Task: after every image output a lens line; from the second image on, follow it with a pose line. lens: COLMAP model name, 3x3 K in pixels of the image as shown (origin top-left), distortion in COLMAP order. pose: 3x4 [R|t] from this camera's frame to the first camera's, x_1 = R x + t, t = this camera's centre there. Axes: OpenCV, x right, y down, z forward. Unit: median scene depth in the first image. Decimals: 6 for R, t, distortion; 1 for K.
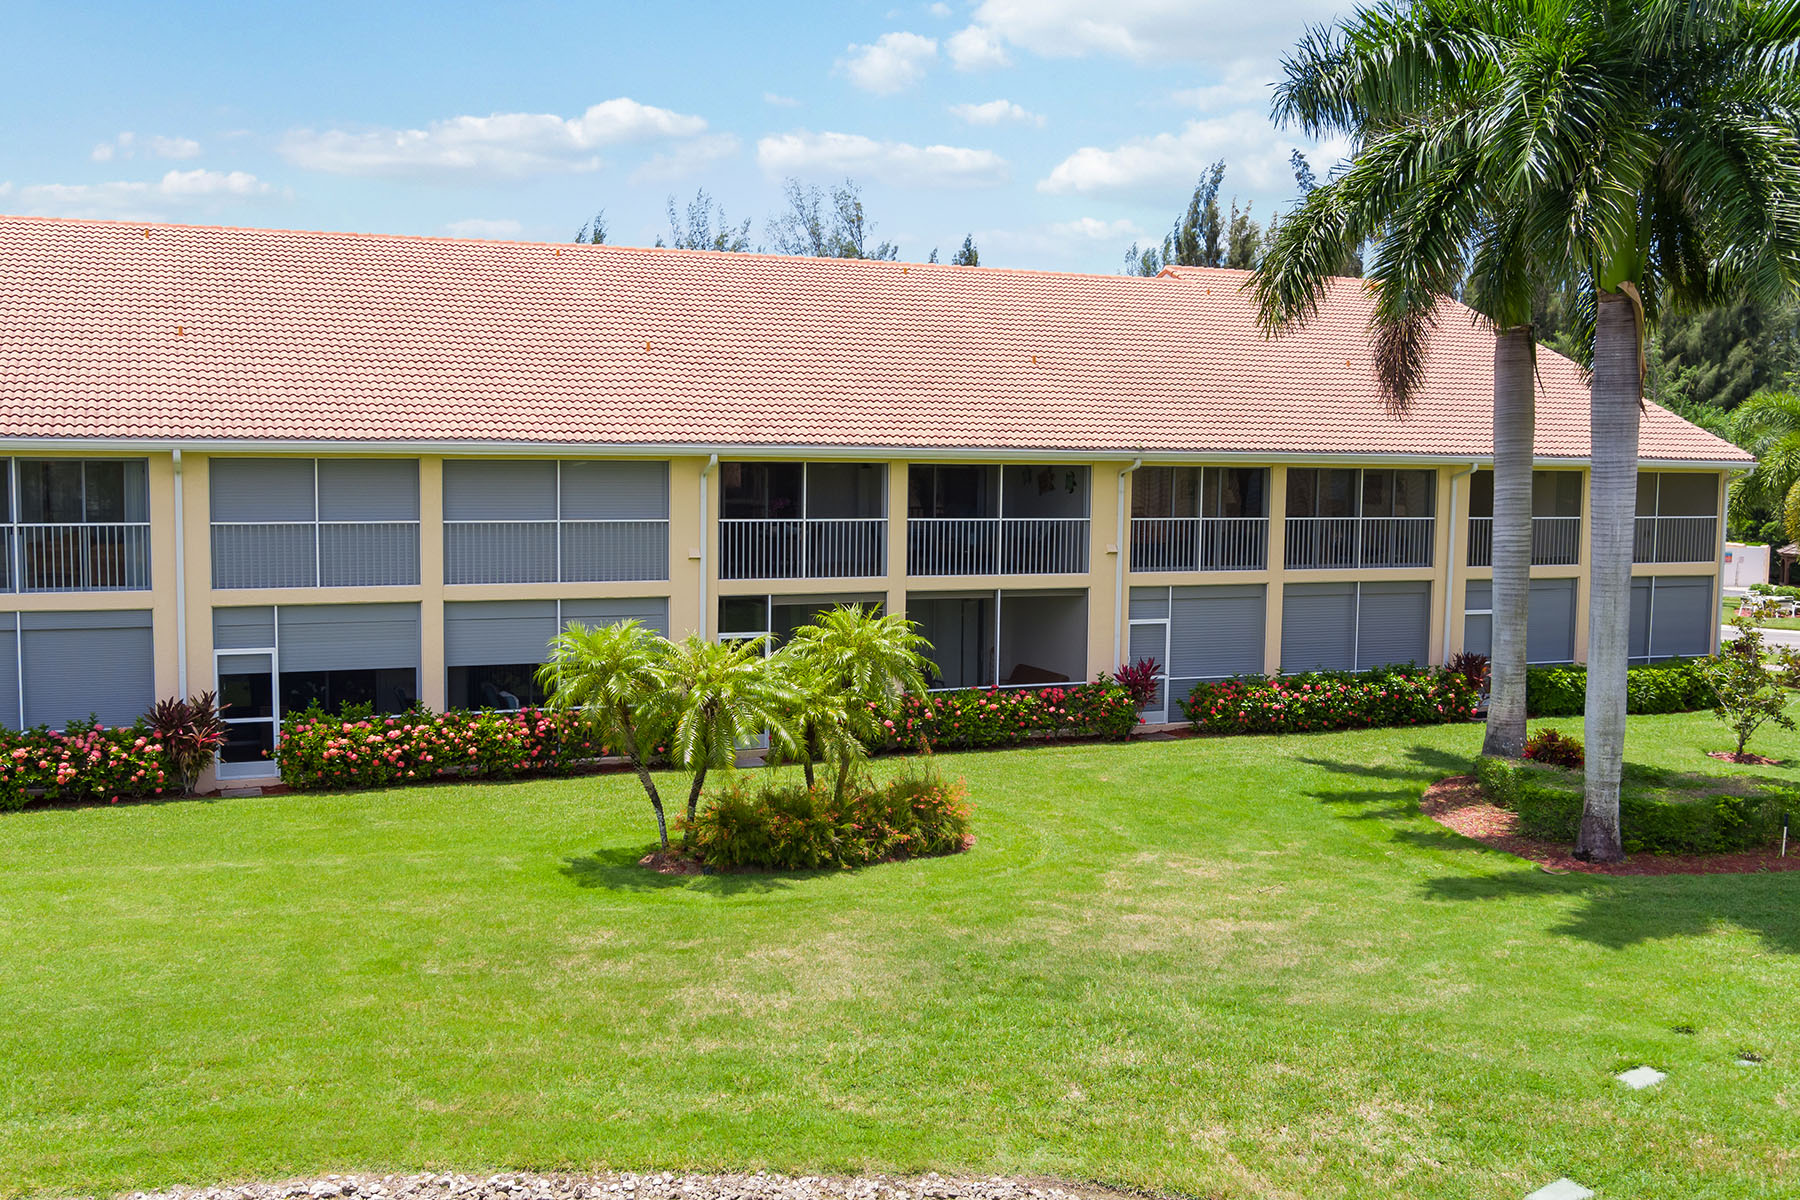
lens RADIAL K [[1662.0, 0, 900.0], [0, 1662.0, 600.0], [0, 0, 1]] dist [-0.016703, -0.019415]
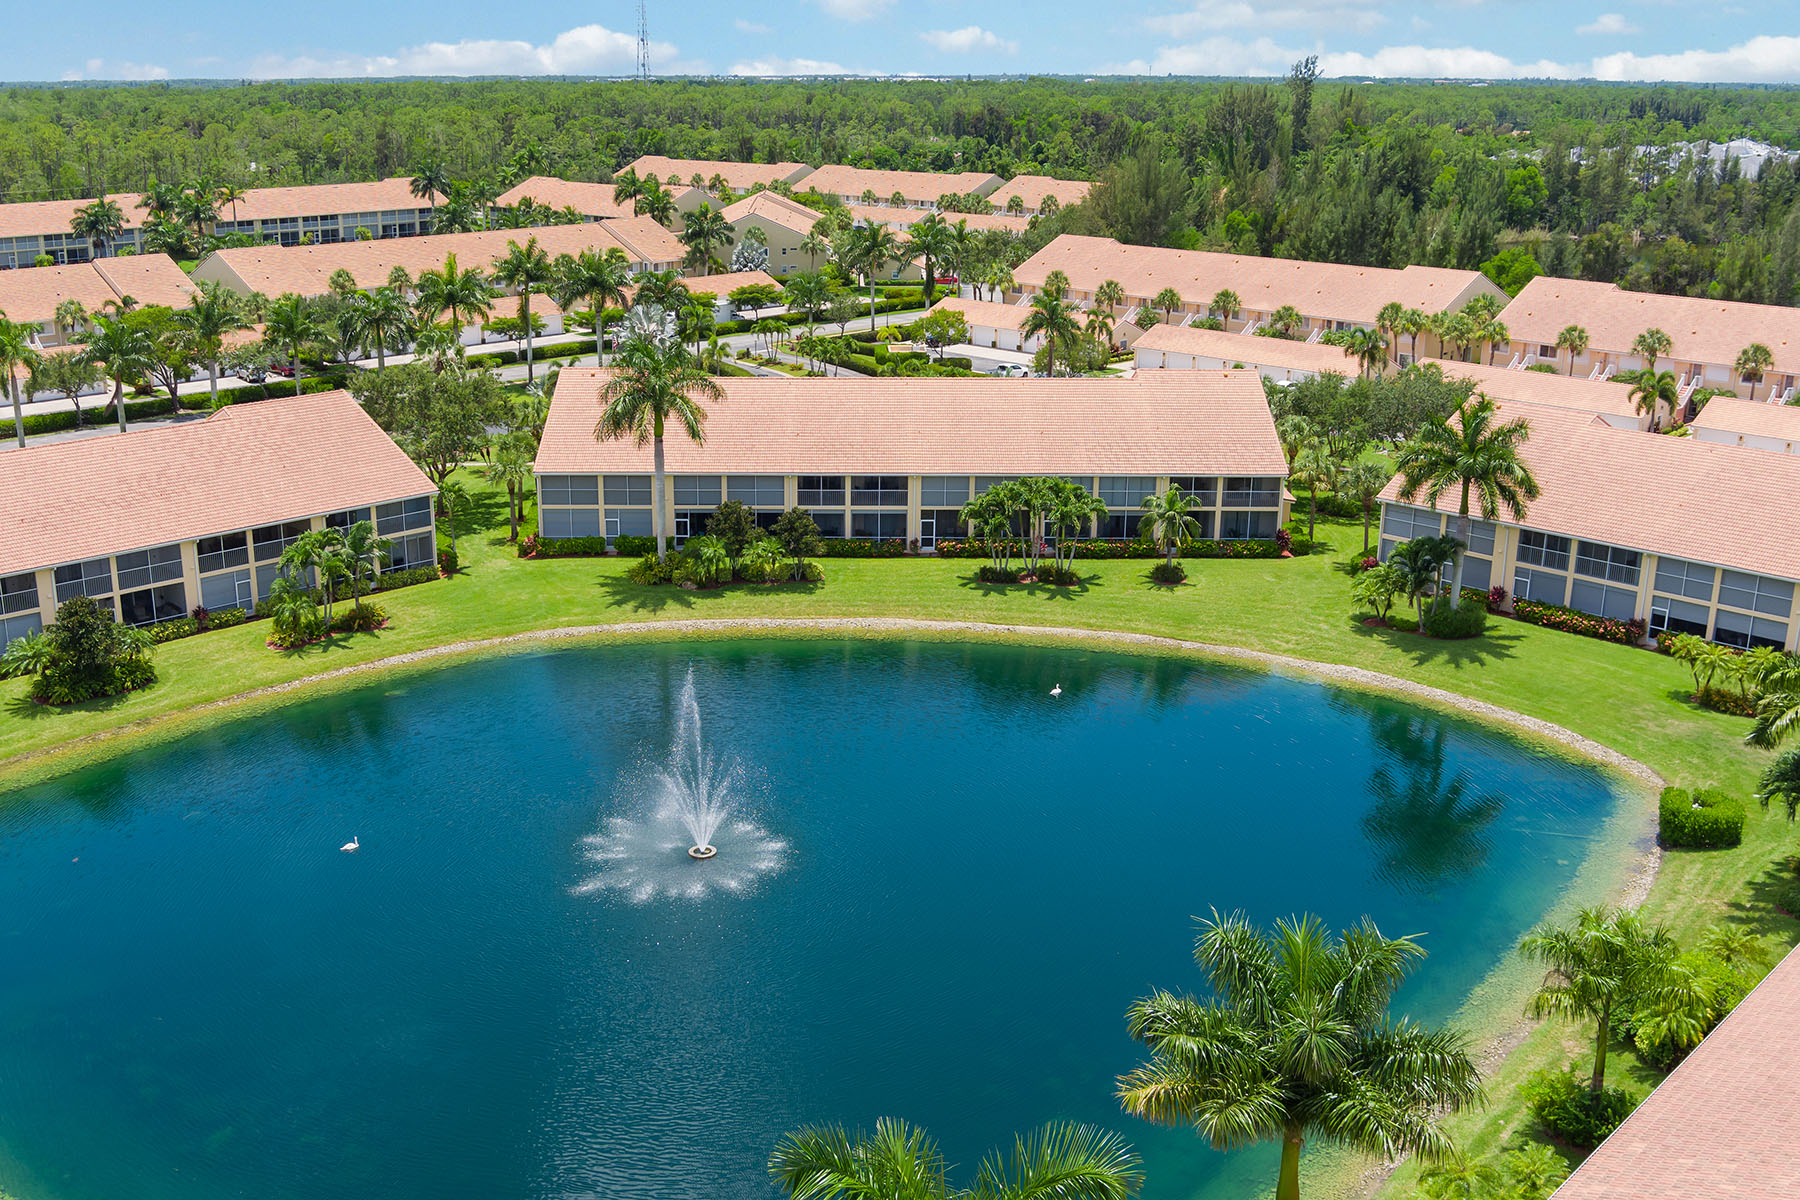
lens RADIAL K [[1662.0, 0, 900.0], [0, 1662.0, 600.0], [0, 0, 1]] dist [-0.016703, -0.019415]
pose [[0.359756, 0.251100, -0.898624, 2.117896], [-0.086979, 0.967939, 0.235647, -0.658640], [0.928983, -0.006614, 0.370062, -1.734858]]
